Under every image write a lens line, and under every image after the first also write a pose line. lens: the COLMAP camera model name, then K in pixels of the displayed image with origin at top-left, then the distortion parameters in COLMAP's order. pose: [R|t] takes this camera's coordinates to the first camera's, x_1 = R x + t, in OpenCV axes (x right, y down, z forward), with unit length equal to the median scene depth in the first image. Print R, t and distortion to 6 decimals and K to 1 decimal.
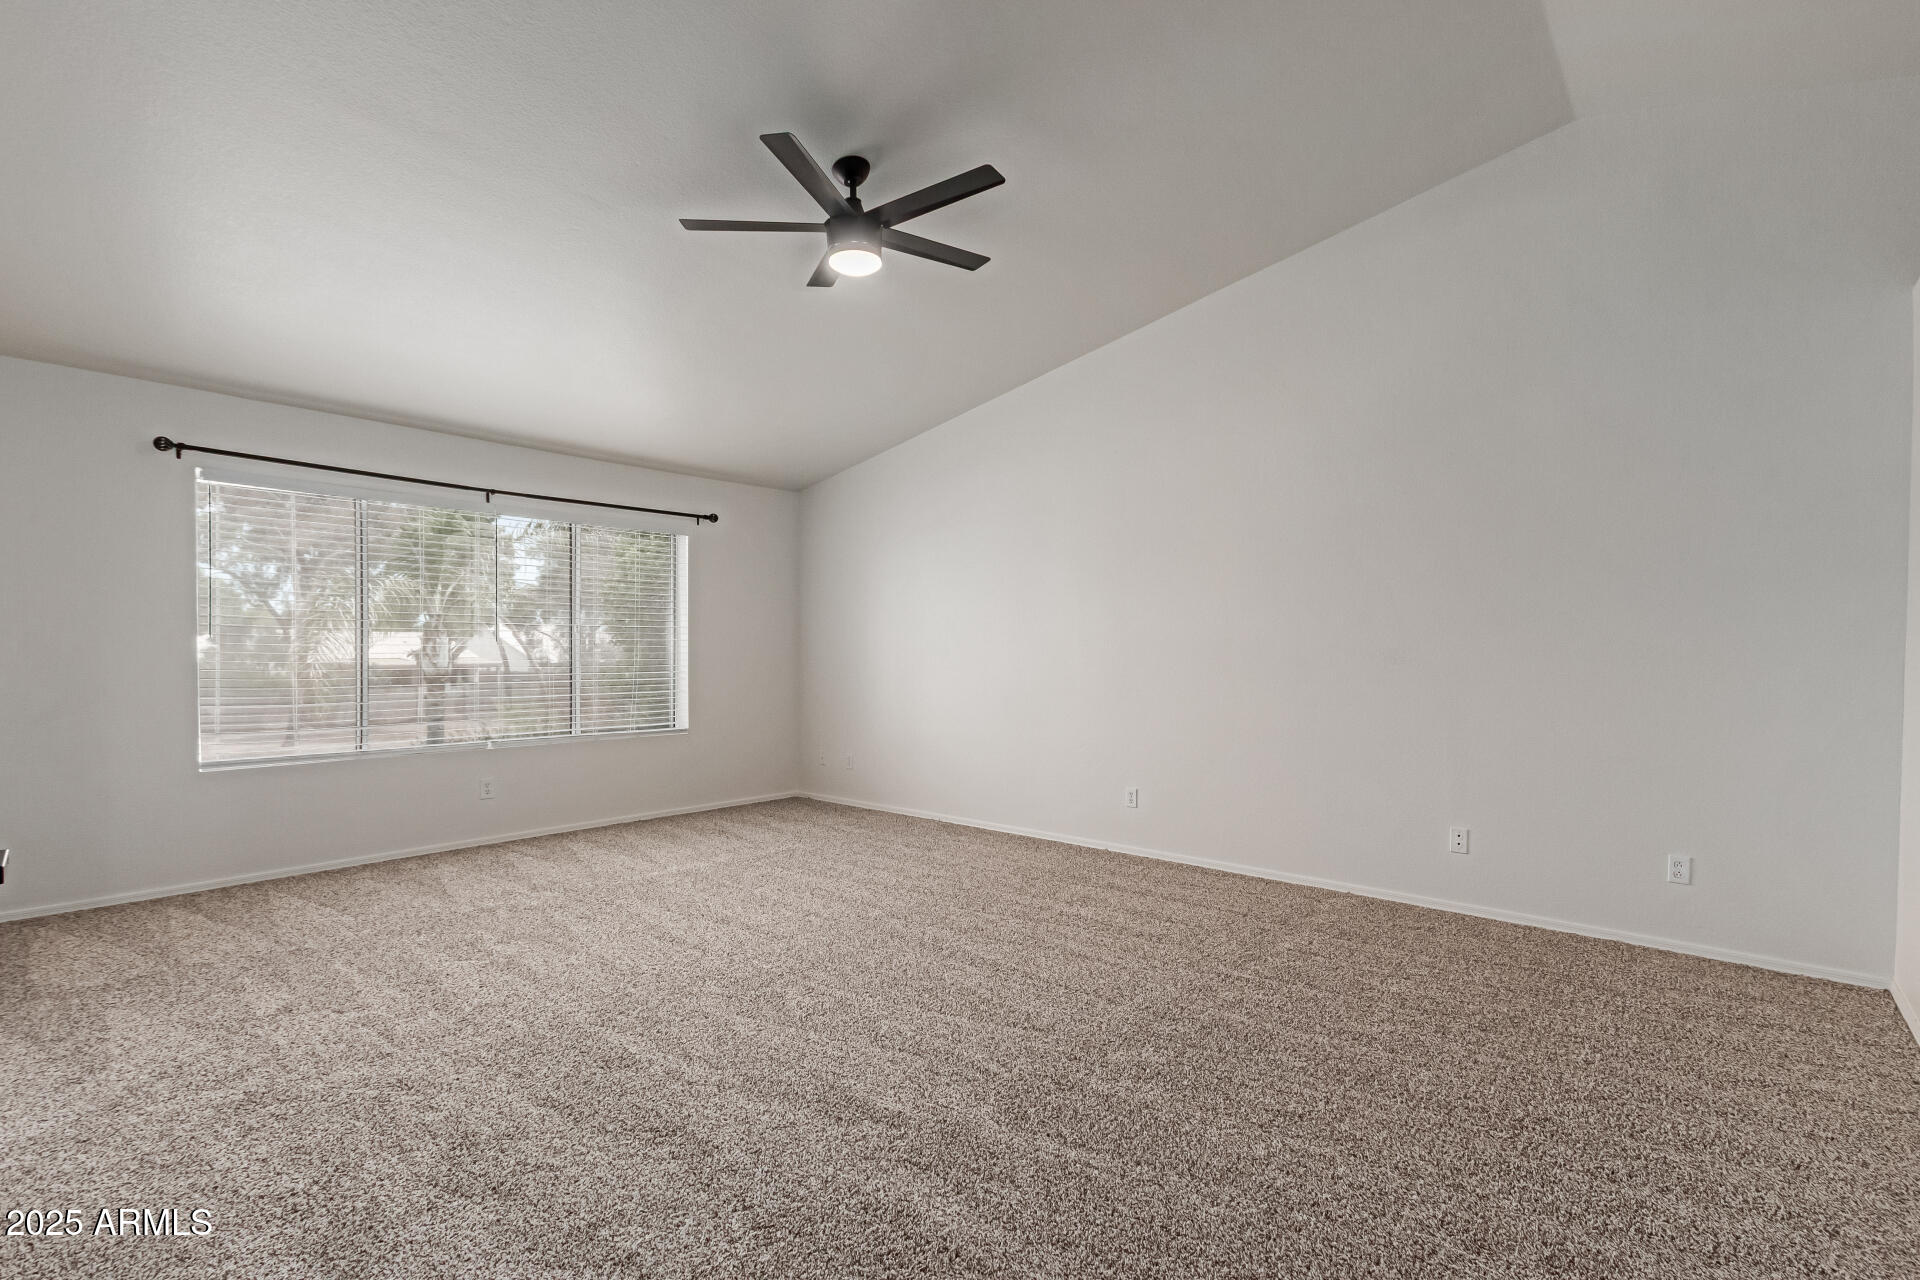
lens RADIAL K [[902.8, 0, 934.4], [0, 902.8, 663.5], [0, 0, 1]] dist [0.011545, -0.001872]
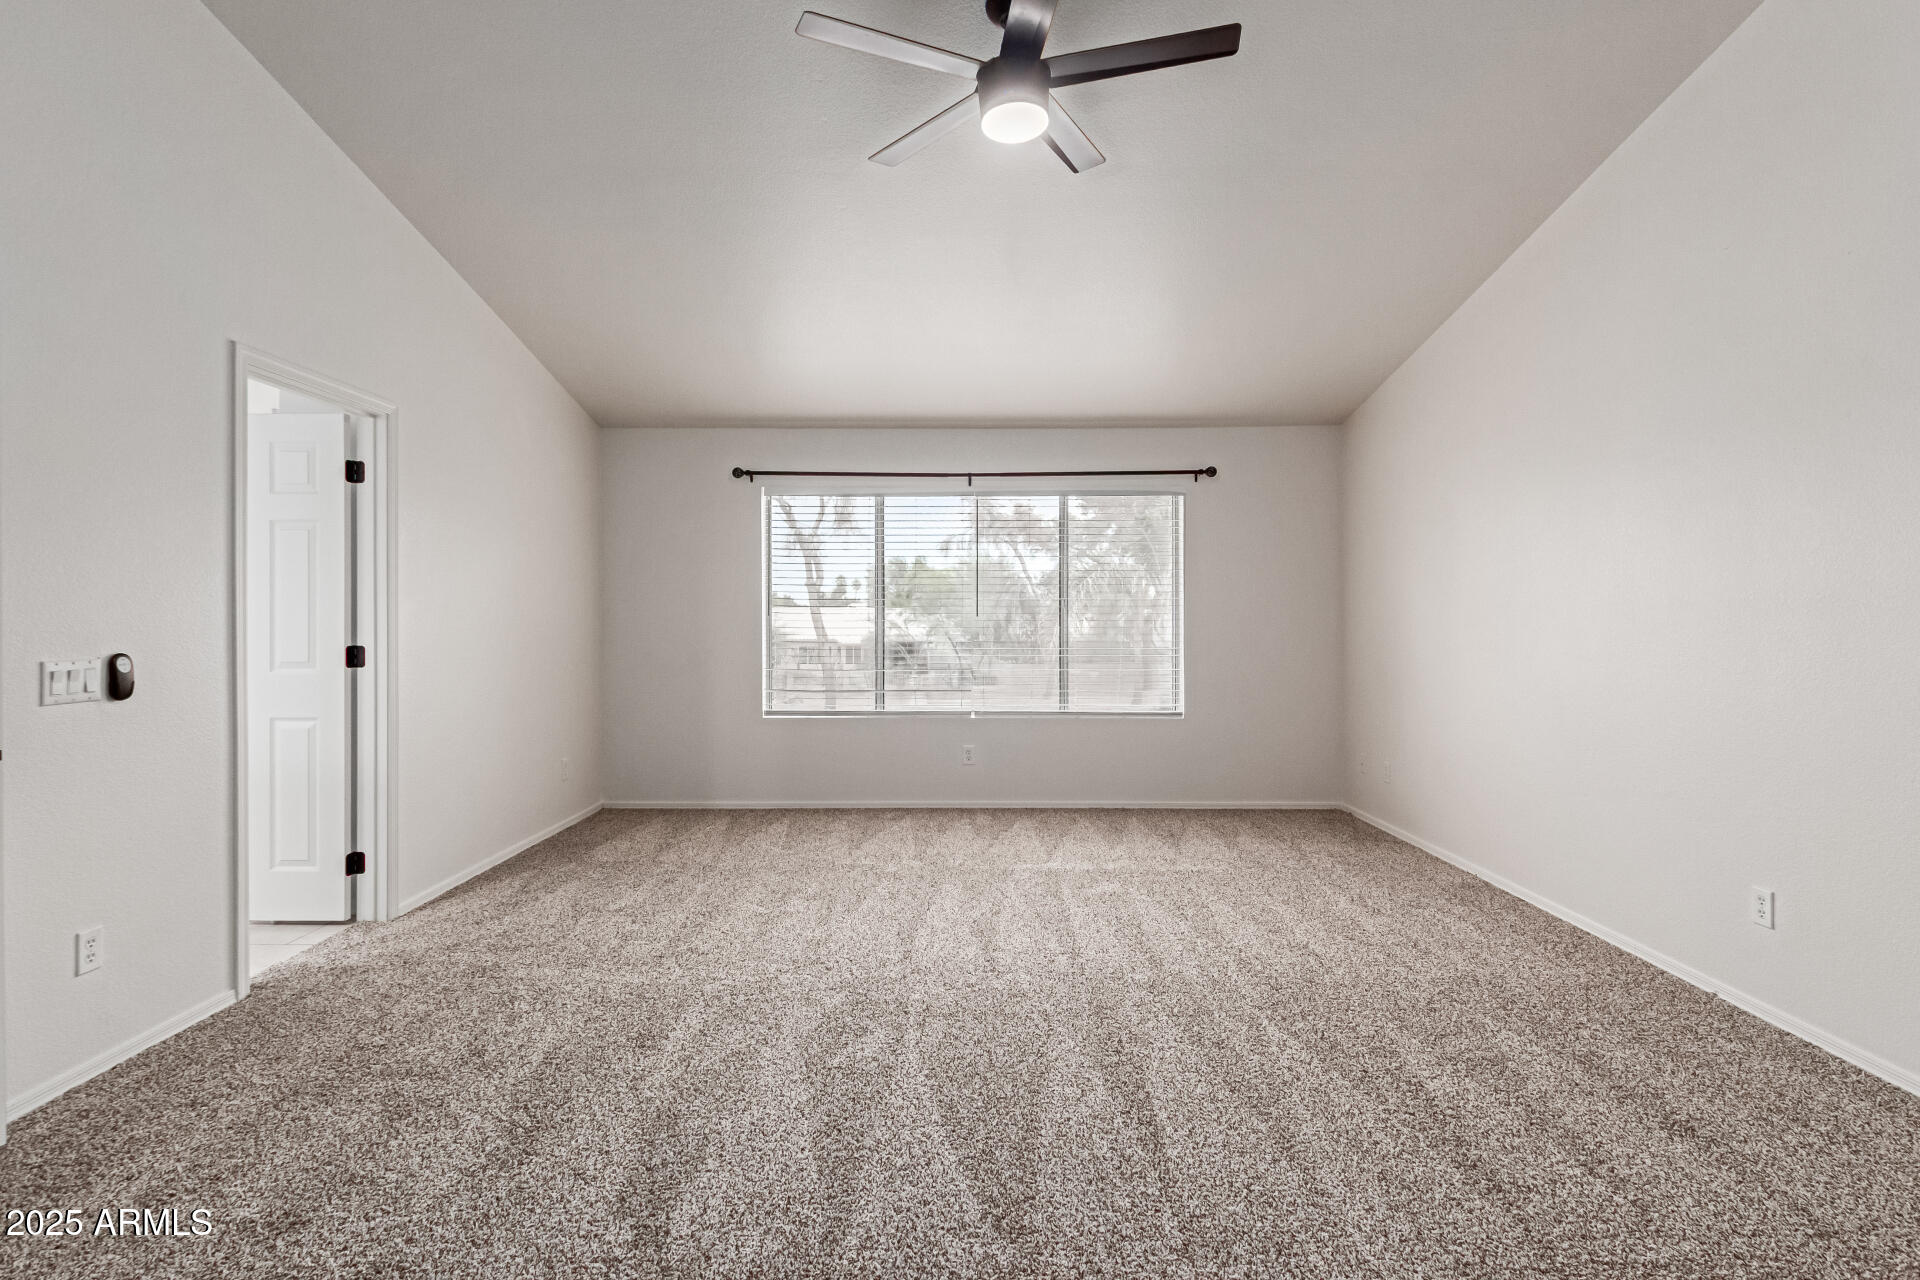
lens RADIAL K [[902.8, 0, 958.7], [0, 902.8, 629.3], [0, 0, 1]] dist [0.011545, -0.001872]
pose [[0.647072, 0.000378, -0.762428, 0.379338], [-0.008992, 0.999934, -0.007136, -0.002302], [0.762376, 0.011473, 0.647033, 0.374641]]
